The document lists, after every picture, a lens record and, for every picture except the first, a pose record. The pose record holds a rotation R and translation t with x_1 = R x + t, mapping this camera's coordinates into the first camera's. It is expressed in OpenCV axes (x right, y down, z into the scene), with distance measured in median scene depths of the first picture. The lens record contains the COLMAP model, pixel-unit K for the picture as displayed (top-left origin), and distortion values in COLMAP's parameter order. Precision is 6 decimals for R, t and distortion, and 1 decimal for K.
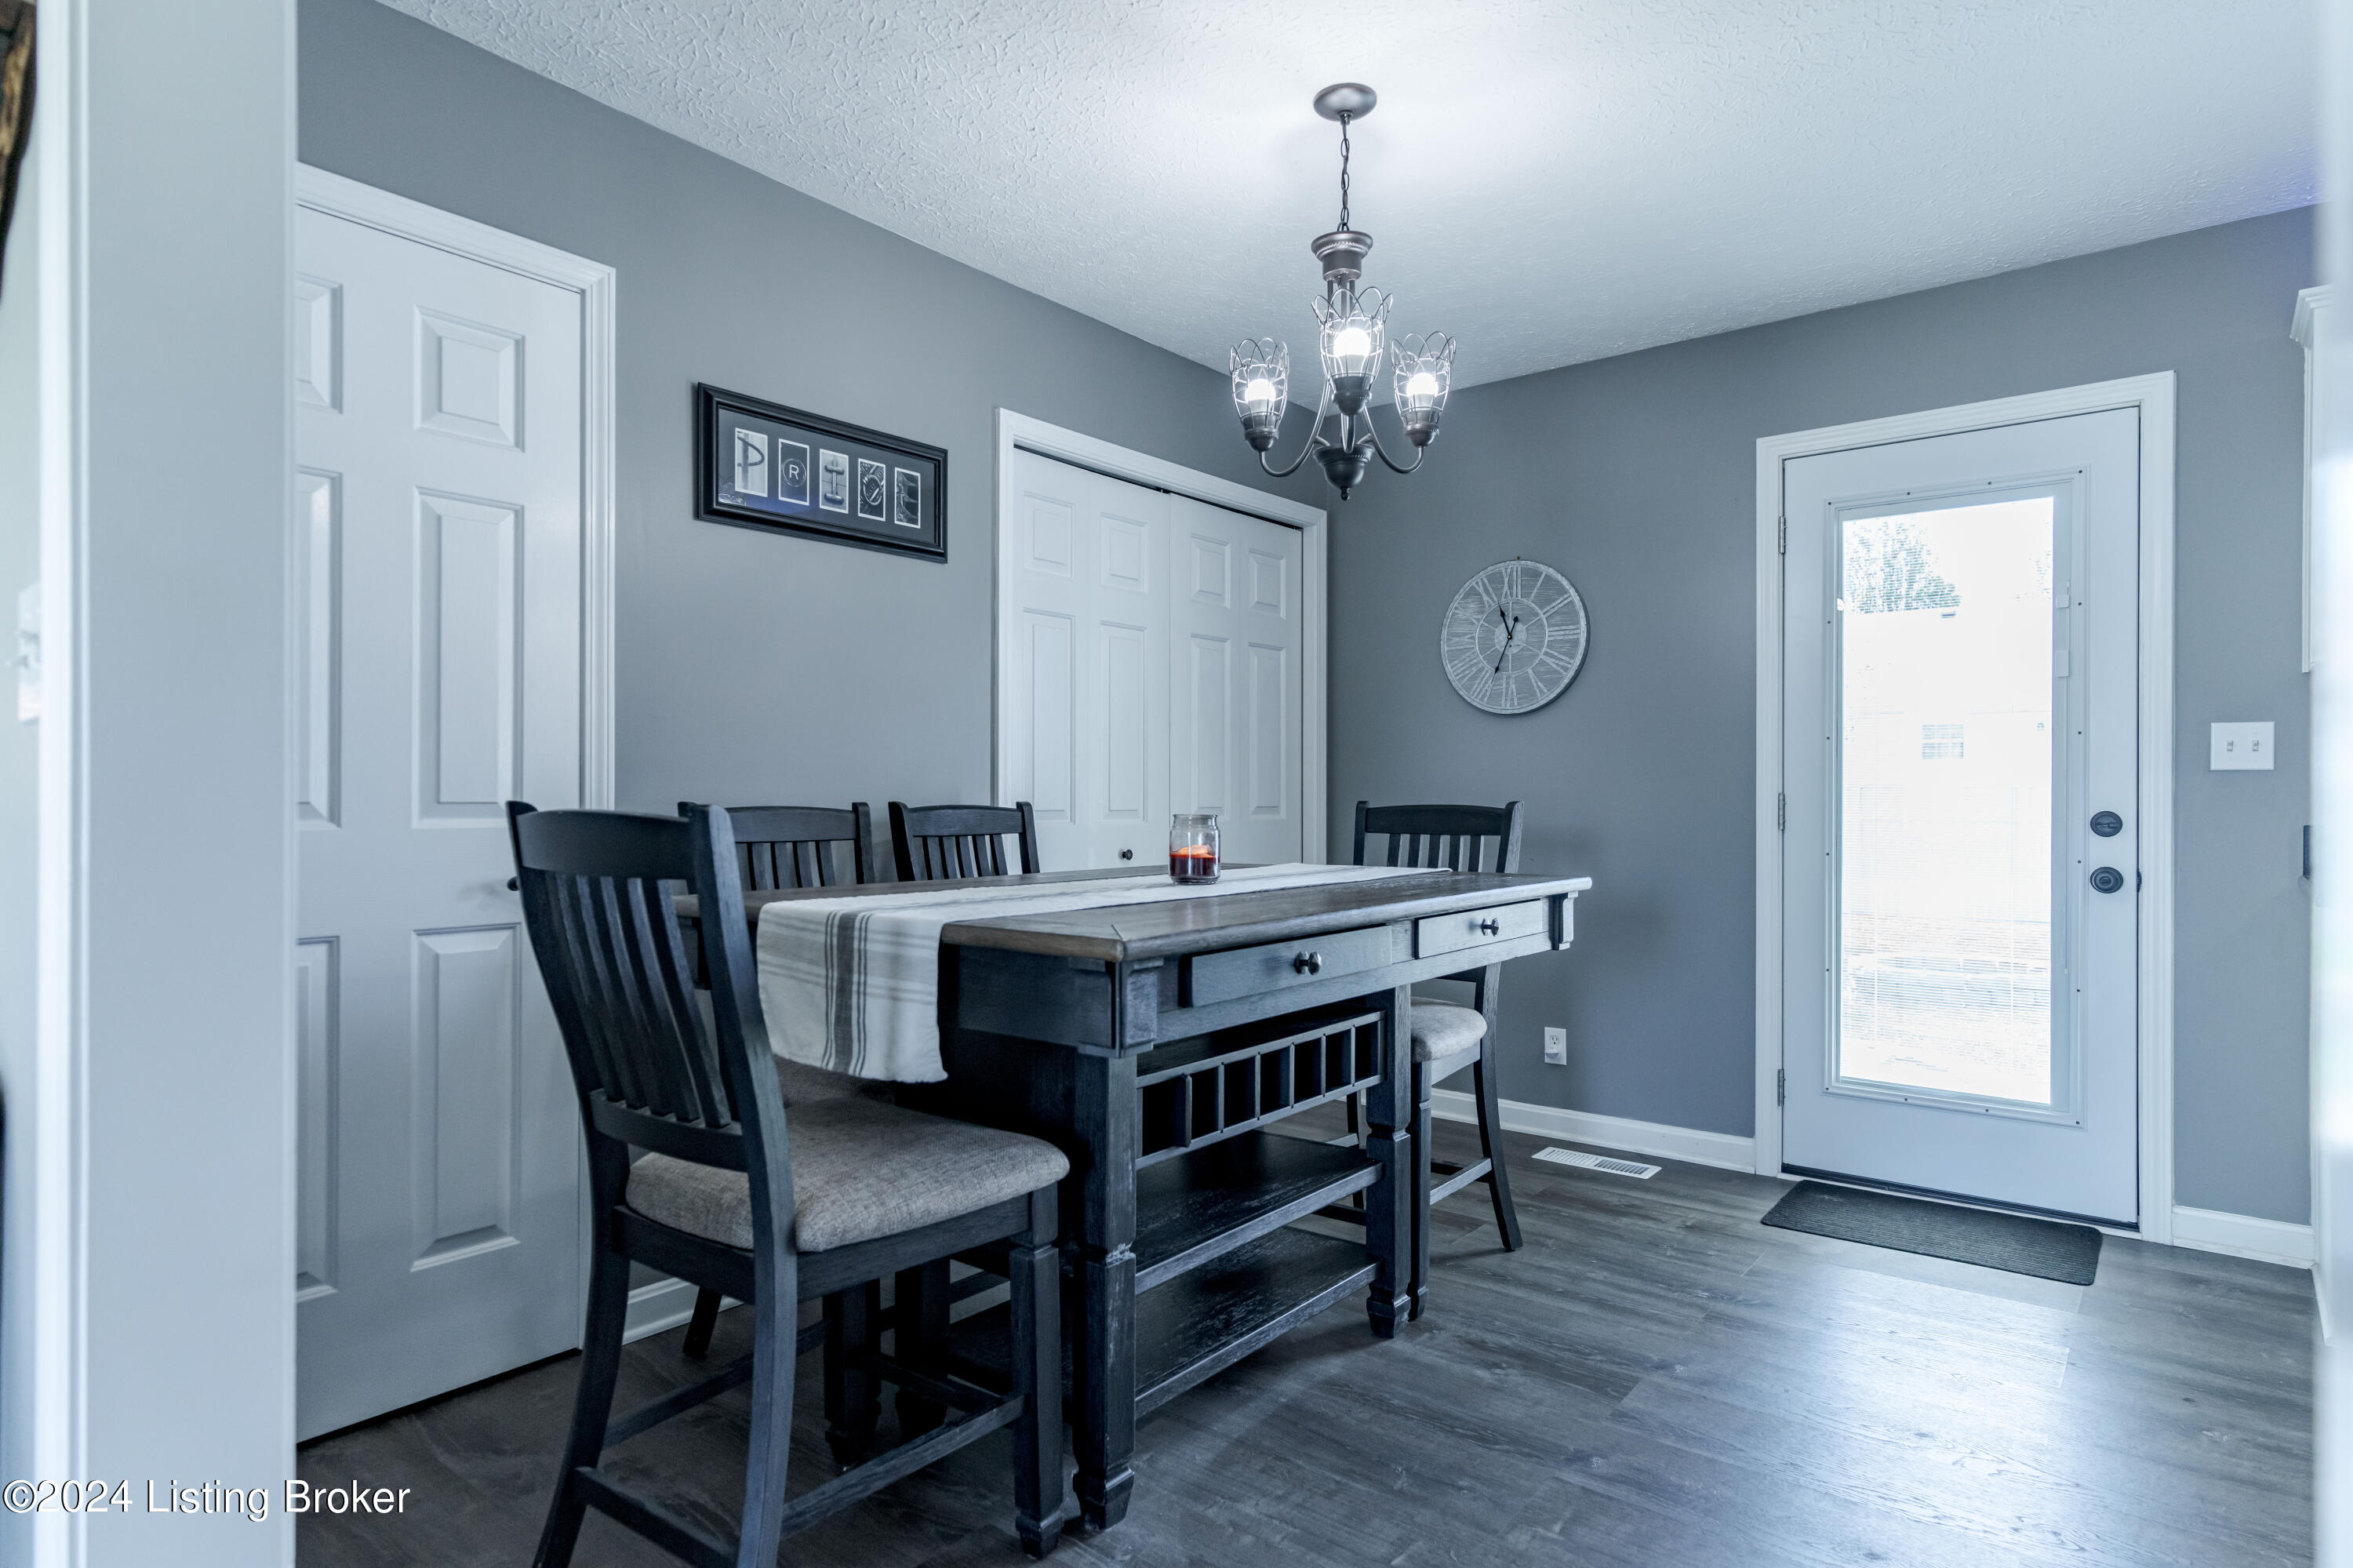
lens RADIAL K [[1258.7, 0, 1184.9], [0, 1258.7, 790.7], [0, 0, 1]] dist [0.003743, 0.001193]
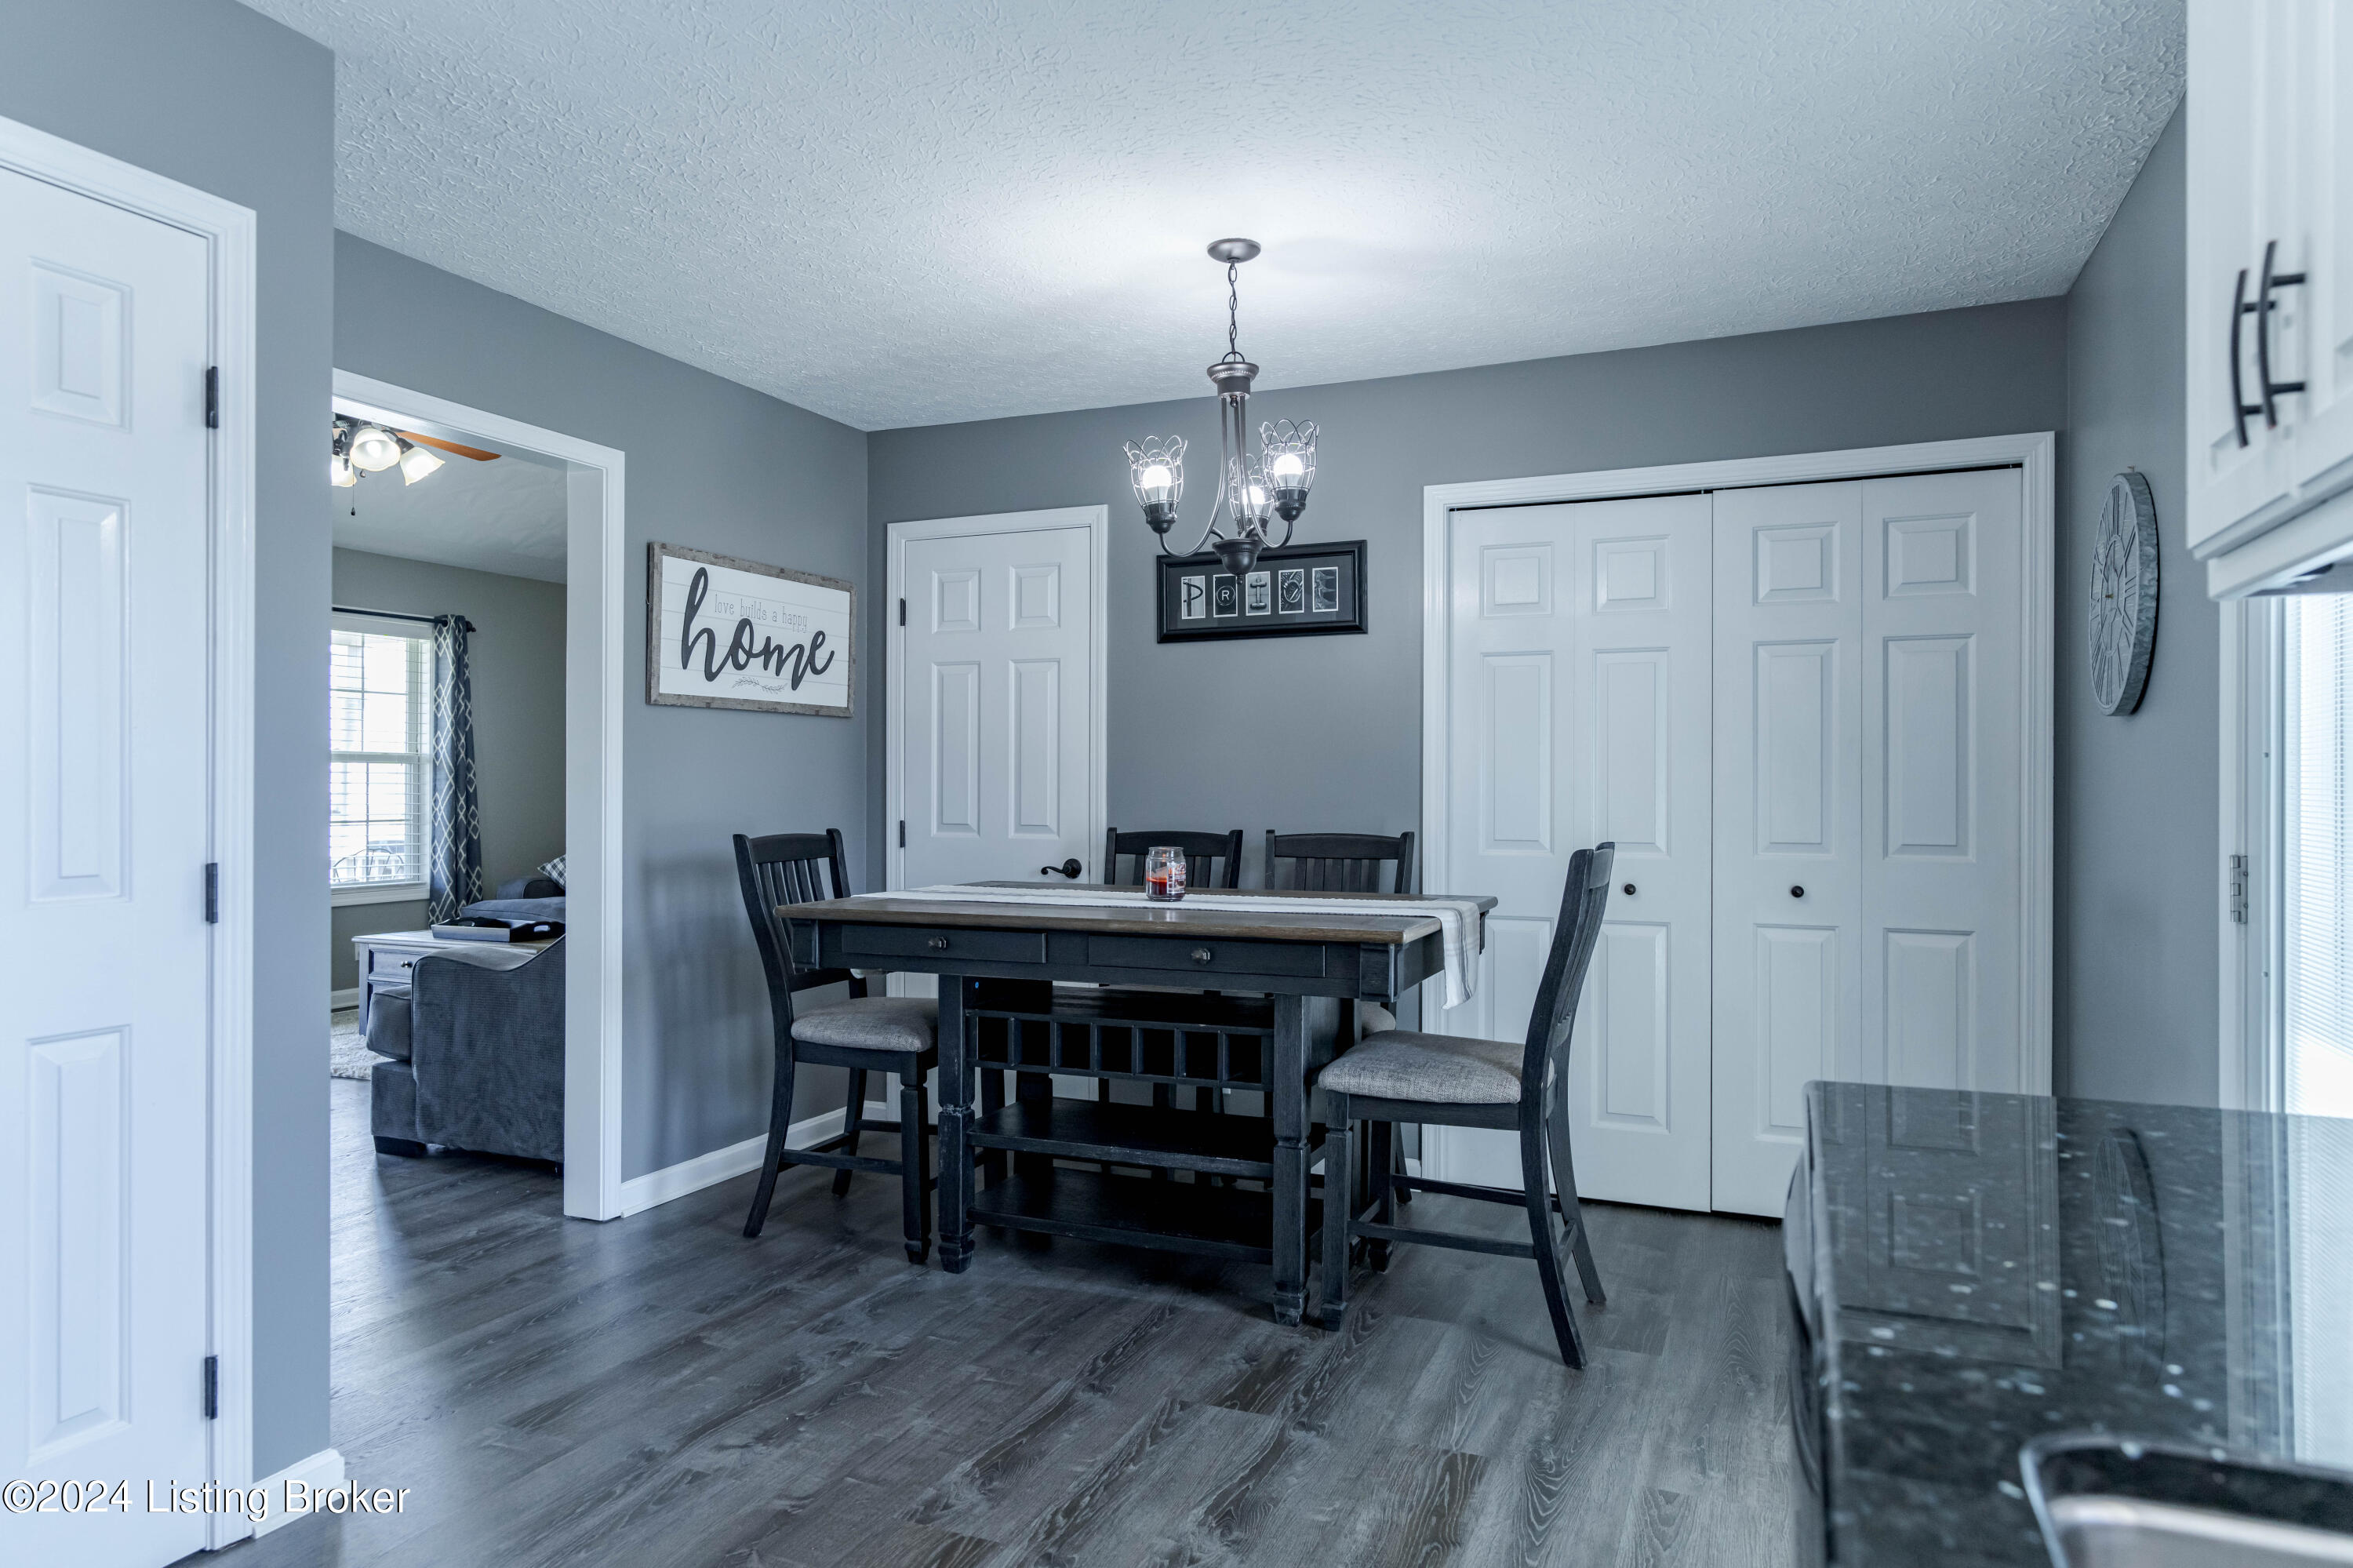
lens RADIAL K [[1362.1, 0, 1174.0], [0, 1362.1, 799.7], [0, 0, 1]] dist [-0.005113, -0.000382]
pose [[0.297165, 0.007924, -0.954793, 1.175383], [0.002870, 0.999954, 0.009192, -0.038749], [0.954822, -0.005472, 0.297129, 0.505551]]
